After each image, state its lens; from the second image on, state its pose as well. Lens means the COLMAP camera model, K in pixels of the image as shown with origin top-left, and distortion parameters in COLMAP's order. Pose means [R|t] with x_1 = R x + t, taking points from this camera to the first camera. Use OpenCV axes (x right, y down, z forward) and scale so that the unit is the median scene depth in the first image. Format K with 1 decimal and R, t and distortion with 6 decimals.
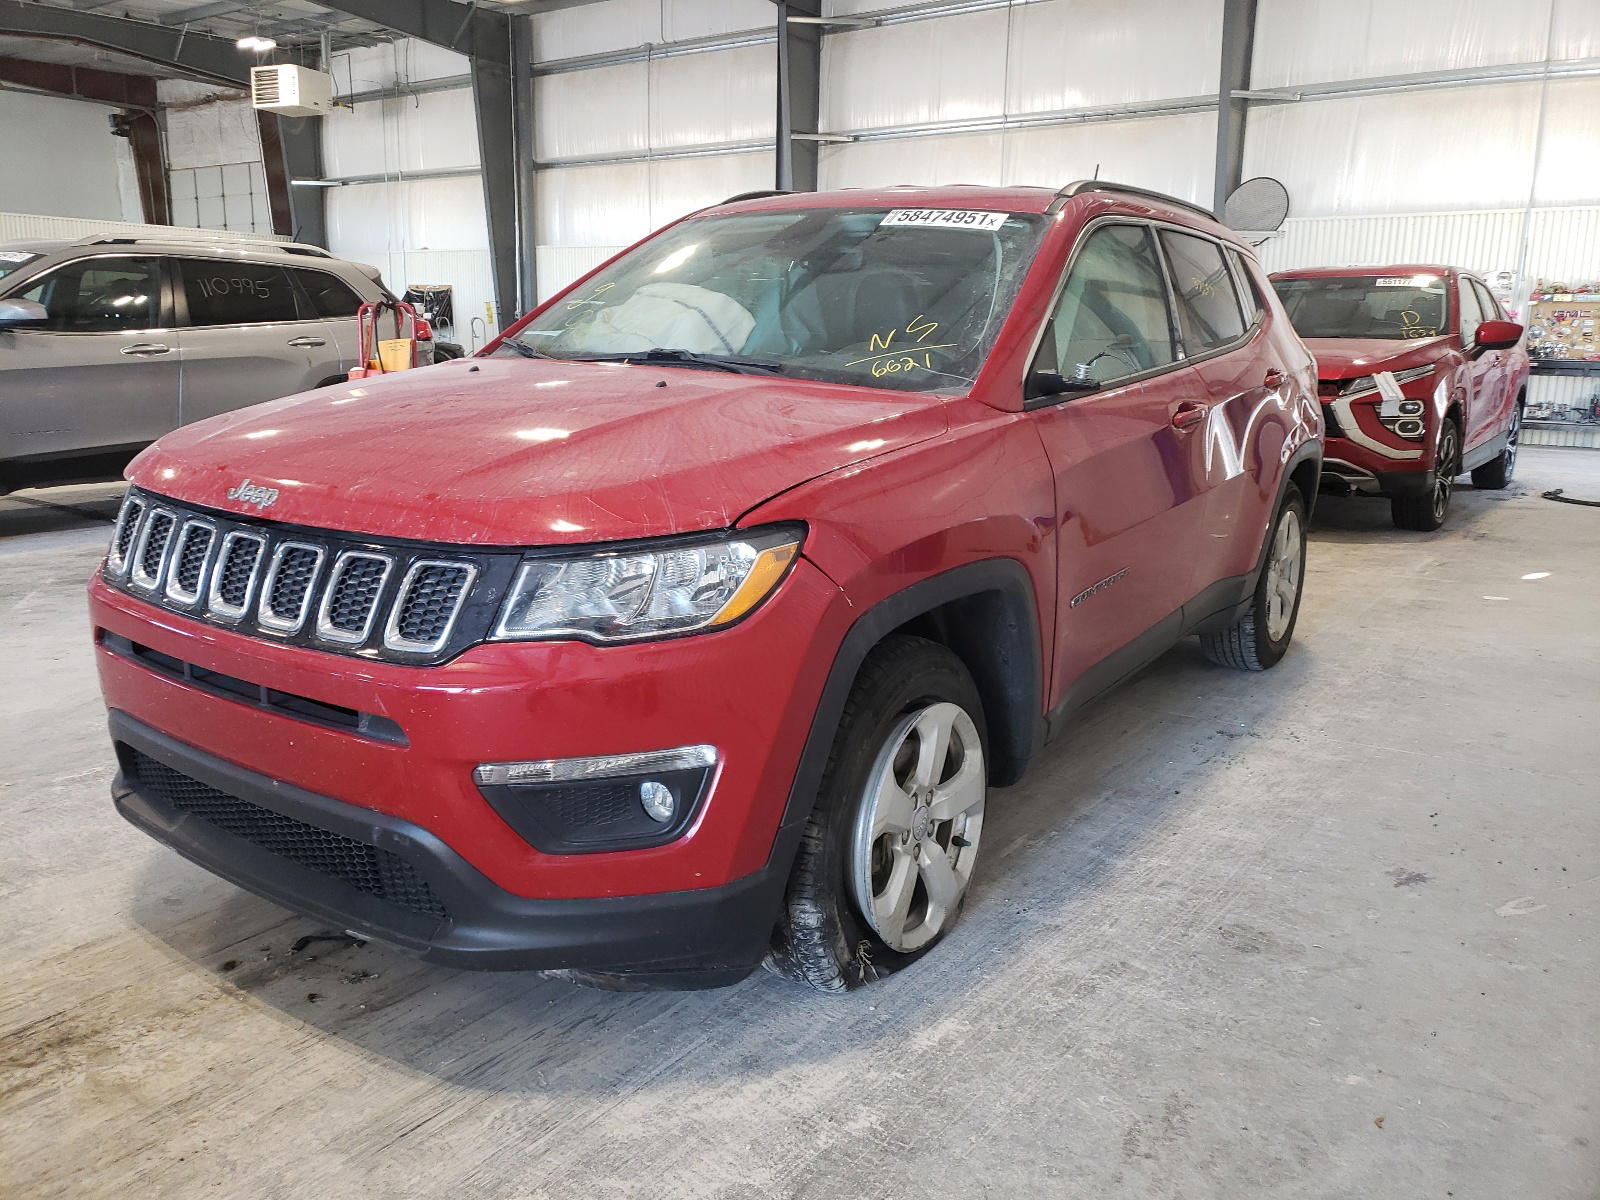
lens RADIAL K [[1300.3, 0, 800.0], [0, 1300.3, 600.0], [0, 0, 1]] dist [0.008625, -0.001664]
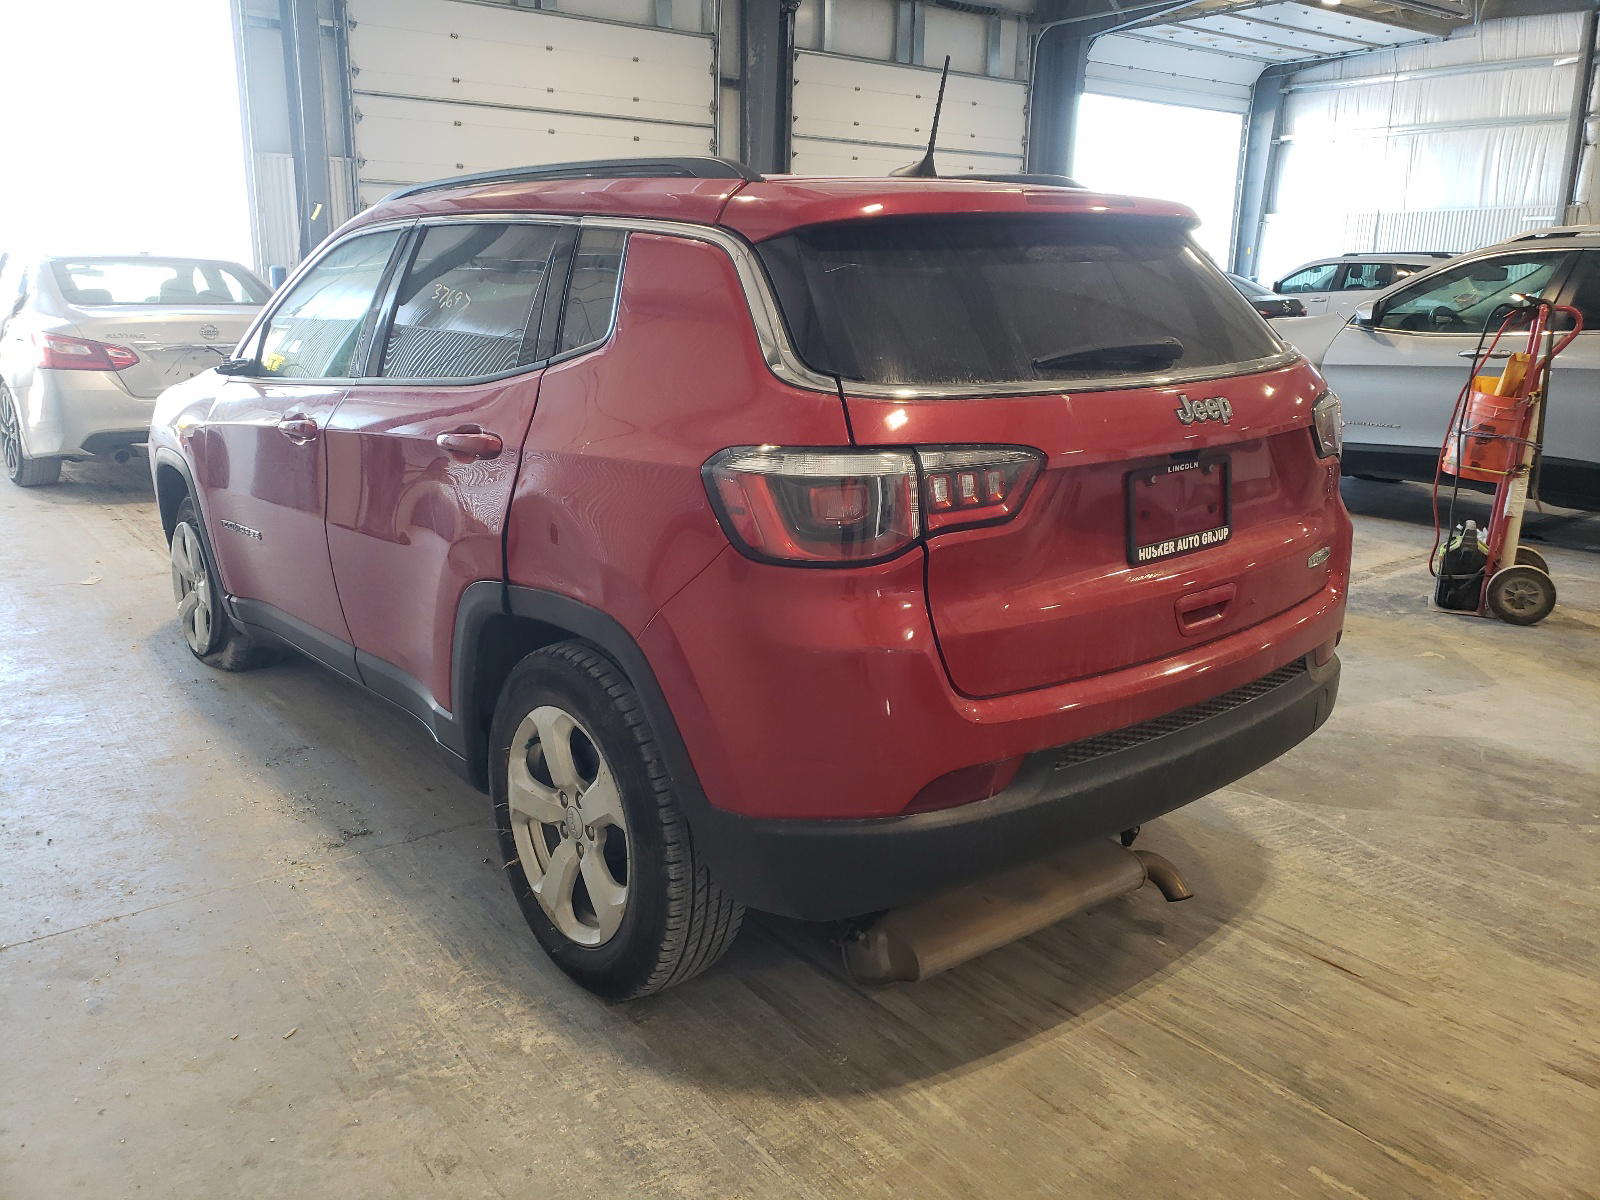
lens RADIAL K [[1218.1, 0, 737.9], [0, 1218.1, 597.1], [0, 0, 1]] dist [0.010595, 0.004968]
pose [[-0.312868, 0.229510, -0.921650, 1.554029], [-0.208474, 0.930108, 0.302386, -0.541853], [0.926635, 0.286747, -0.243155, 2.268358]]
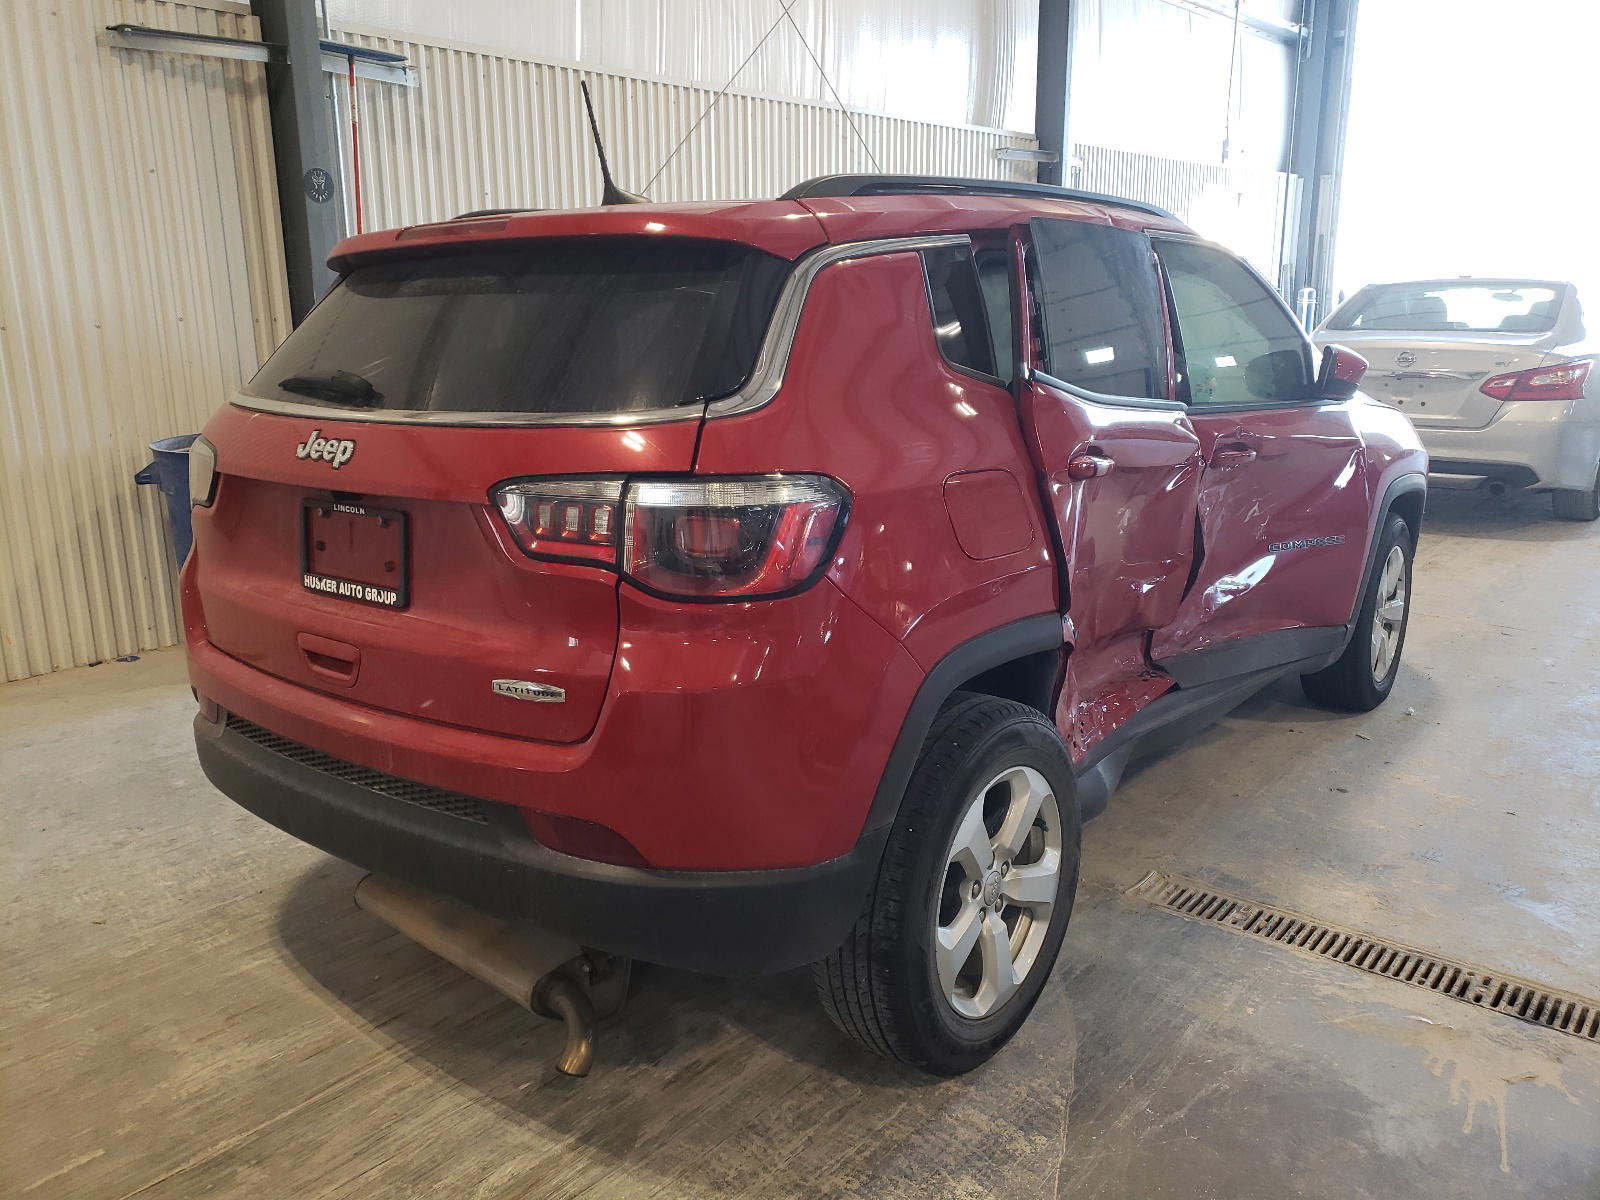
lens RADIAL K [[1193.5, 0, 800.0], [0, 1193.5, 600.0], [0, 0, 1]] dist [0.006738, -0.000172]
pose [[-0.998274, -0.022645, 0.054182, 0.308683], [0.003950, 0.894676, 0.446697, -0.734329], [-0.058591, 0.446140, -0.893043, 3.043405]]
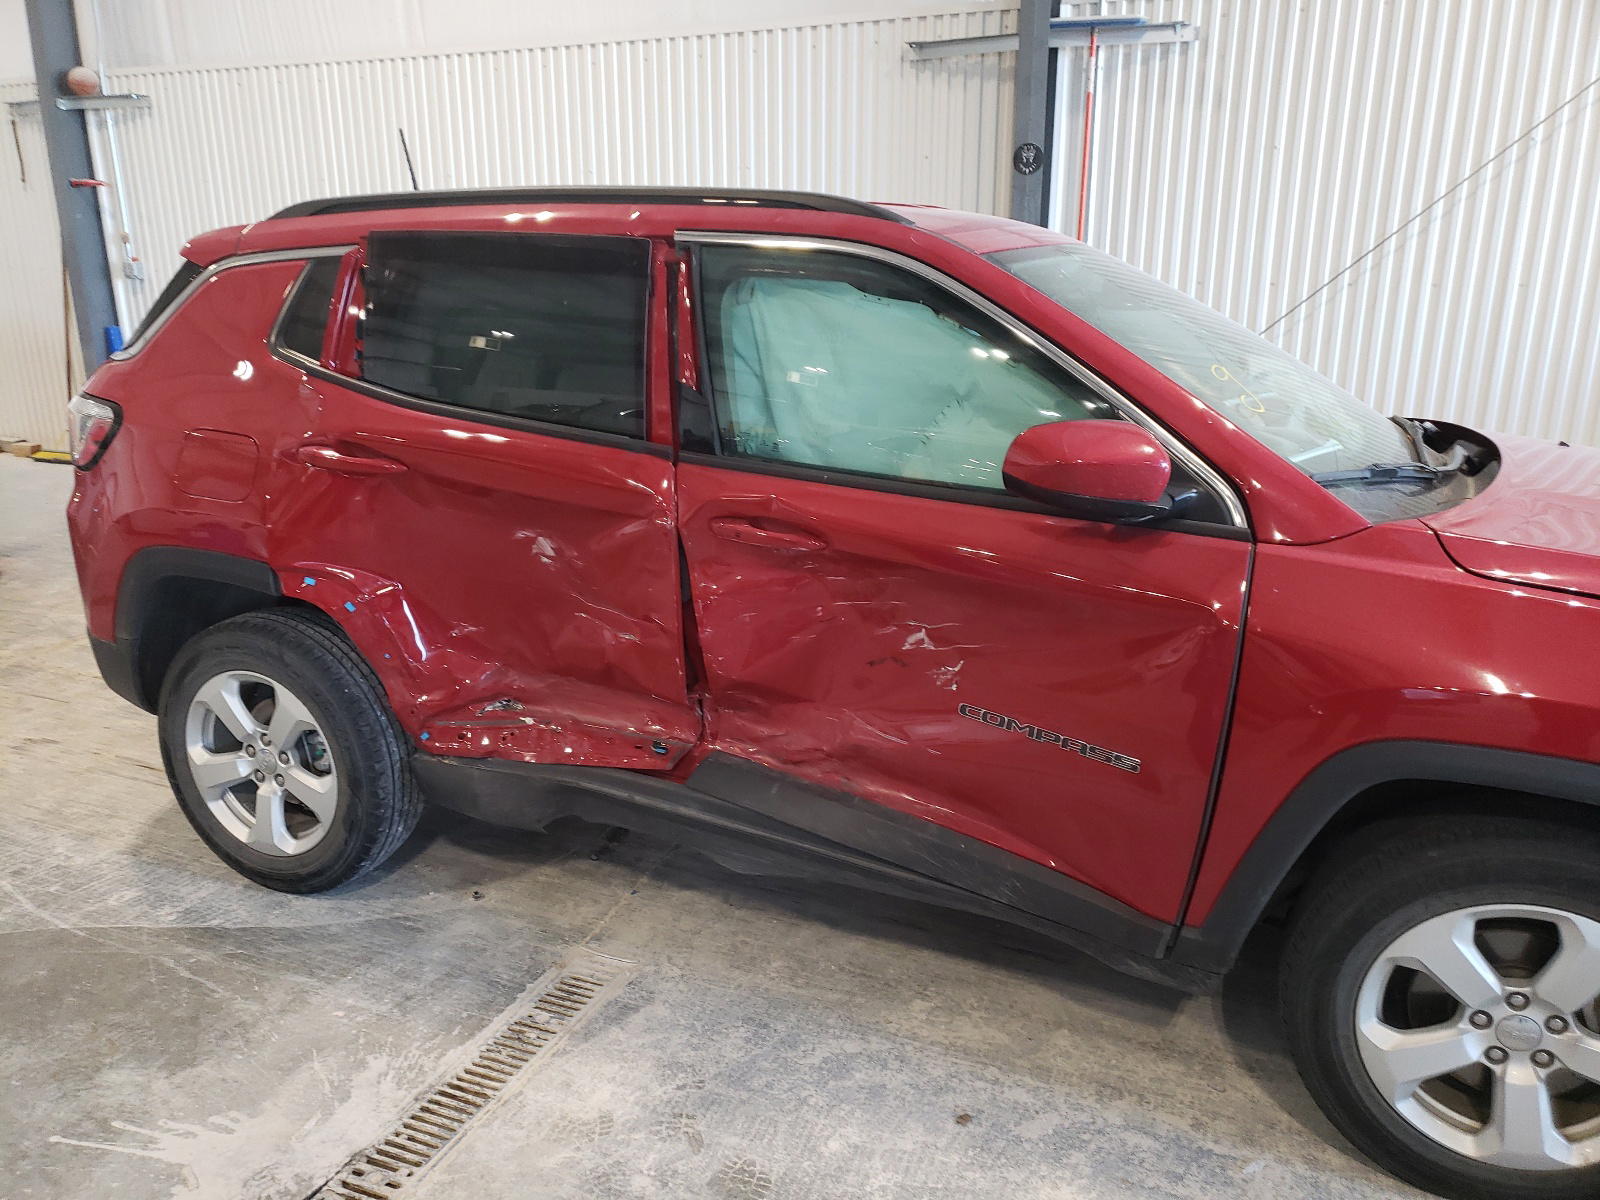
lens RADIAL K [[1265.1, 0, 800.0], [0, 1265.1, 600.0], [0, 0, 1]] dist [0.009601, 0.010382]
pose [[-0.232865, -0.287058, 0.929178, -1.056944], [0.199855, 0.920926, 0.334595, -0.577408], [-0.951752, 0.263616, -0.157082, 1.948076]]
